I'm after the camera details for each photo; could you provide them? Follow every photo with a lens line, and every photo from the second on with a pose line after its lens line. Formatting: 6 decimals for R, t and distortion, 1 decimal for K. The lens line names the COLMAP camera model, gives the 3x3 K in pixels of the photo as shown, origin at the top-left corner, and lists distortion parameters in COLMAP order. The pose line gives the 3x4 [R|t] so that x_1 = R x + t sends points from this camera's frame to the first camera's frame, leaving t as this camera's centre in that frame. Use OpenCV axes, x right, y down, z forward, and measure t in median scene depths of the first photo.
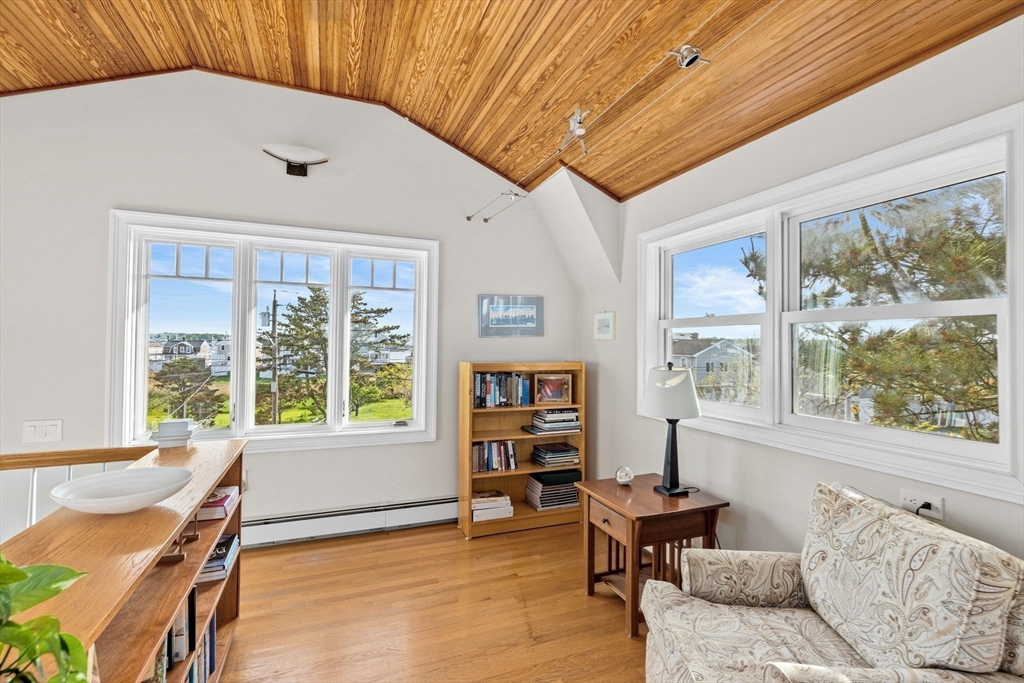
lens RADIAL K [[458.9, 0, 510.6], [0, 458.9, 339.2], [0, 0, 1]] dist [-0.010354, 0.004113]
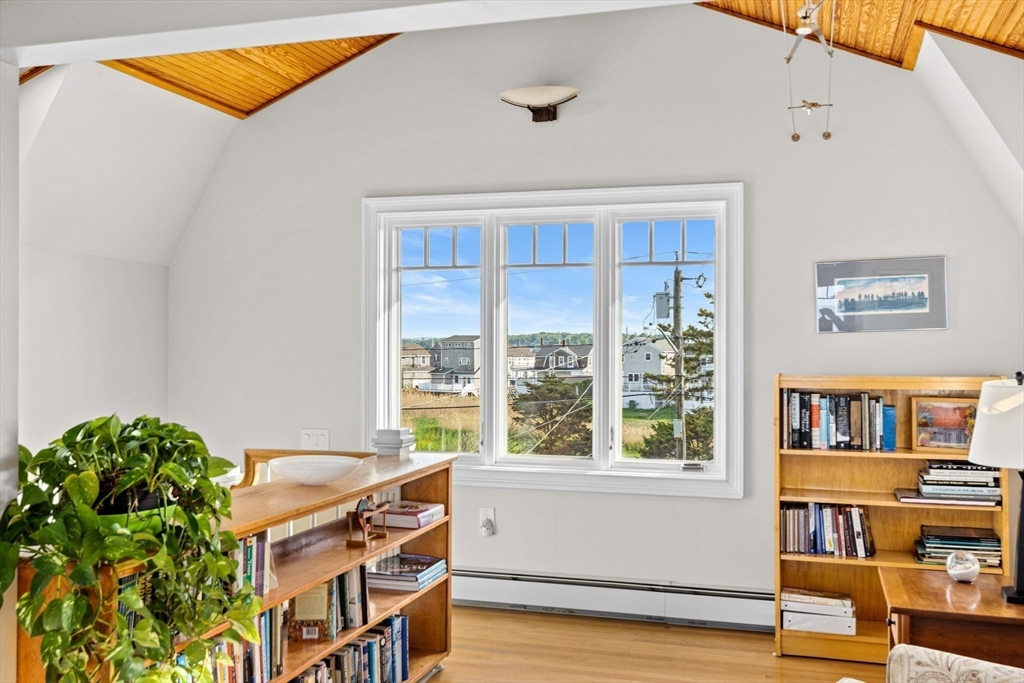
lens RADIAL K [[976.9, 0, 512.8], [0, 976.9, 343.1], [0, 0, 1]] dist [0.025786, 0.000000]
pose [[0.779116, -0.011252, -0.626779, 0.451012], [0.013404, 0.999909, -0.001289, 0.005071], [0.626736, -0.007397, 0.779196, -0.258211]]
